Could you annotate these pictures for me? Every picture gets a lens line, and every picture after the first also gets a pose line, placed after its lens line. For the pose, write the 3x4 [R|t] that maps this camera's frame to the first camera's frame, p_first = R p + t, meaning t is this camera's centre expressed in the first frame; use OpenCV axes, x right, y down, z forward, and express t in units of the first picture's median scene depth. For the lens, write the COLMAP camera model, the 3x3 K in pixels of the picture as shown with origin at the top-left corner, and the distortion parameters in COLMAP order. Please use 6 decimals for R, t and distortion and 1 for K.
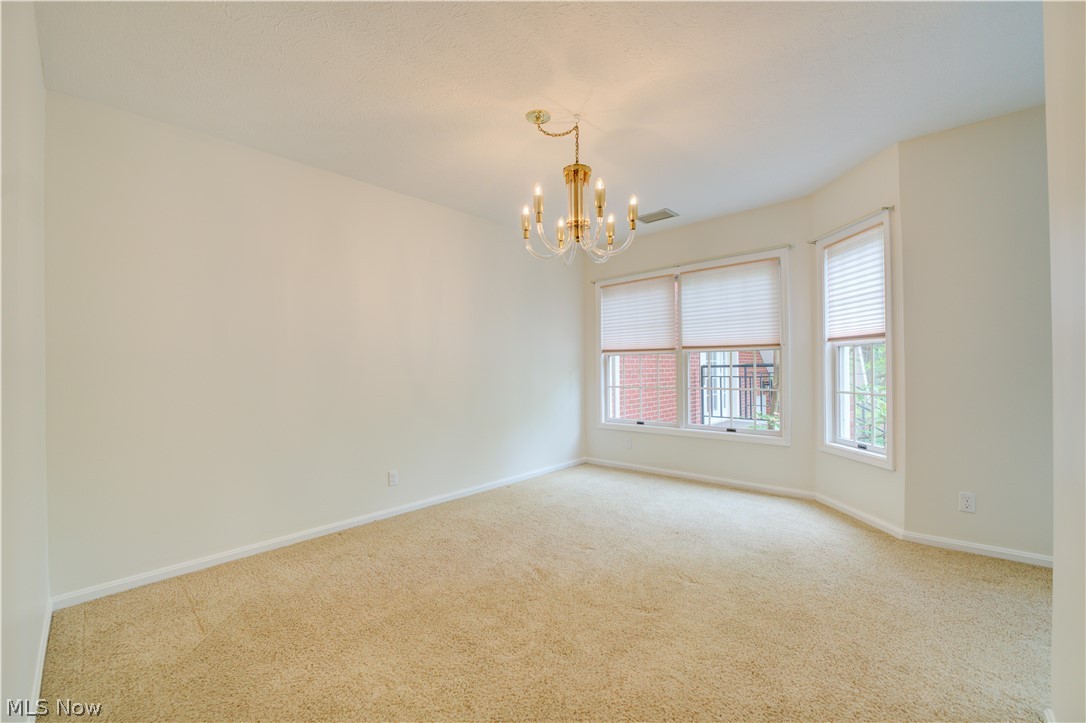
lens RADIAL K [[436.1, 0, 537.3], [0, 436.1, 366.1], [0, 0, 1]] dist [-0.031811, 0.004336]
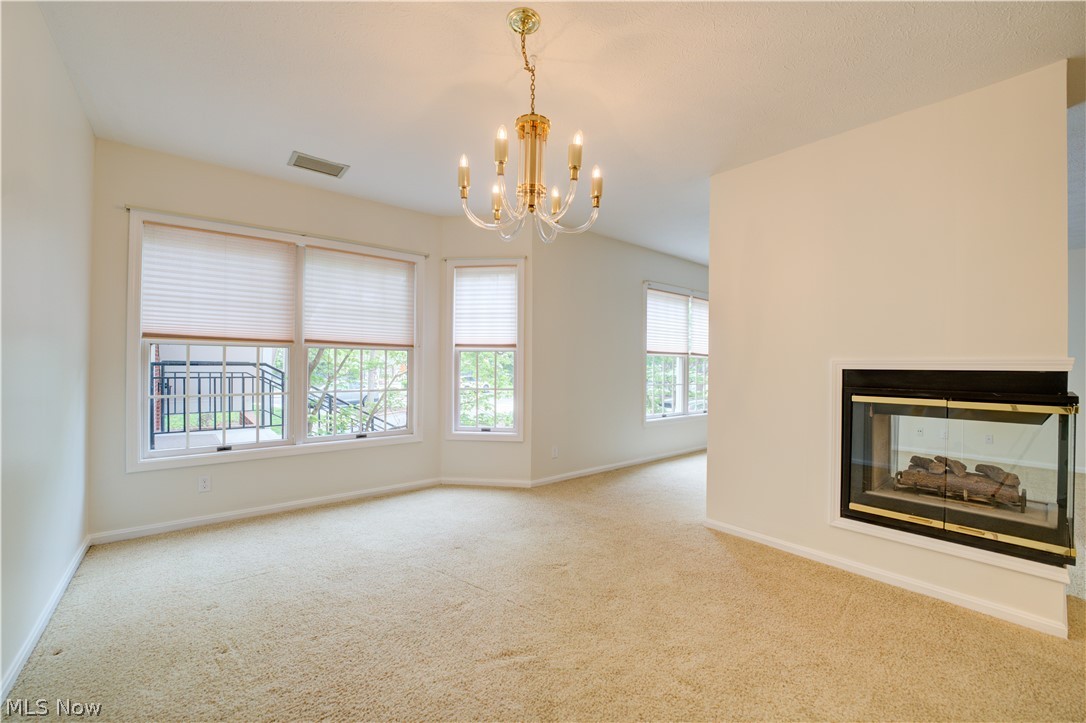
lens RADIAL K [[436.1, 0, 546.5], [0, 436.1, 363.1], [0, 0, 1]] dist [-0.031811, 0.004336]
pose [[0.130519, 0.020272, 0.991239, -0.458029], [-0.013864, 0.999731, -0.018620, 0.007531], [-0.991349, -0.011312, 0.130765, 0.562040]]
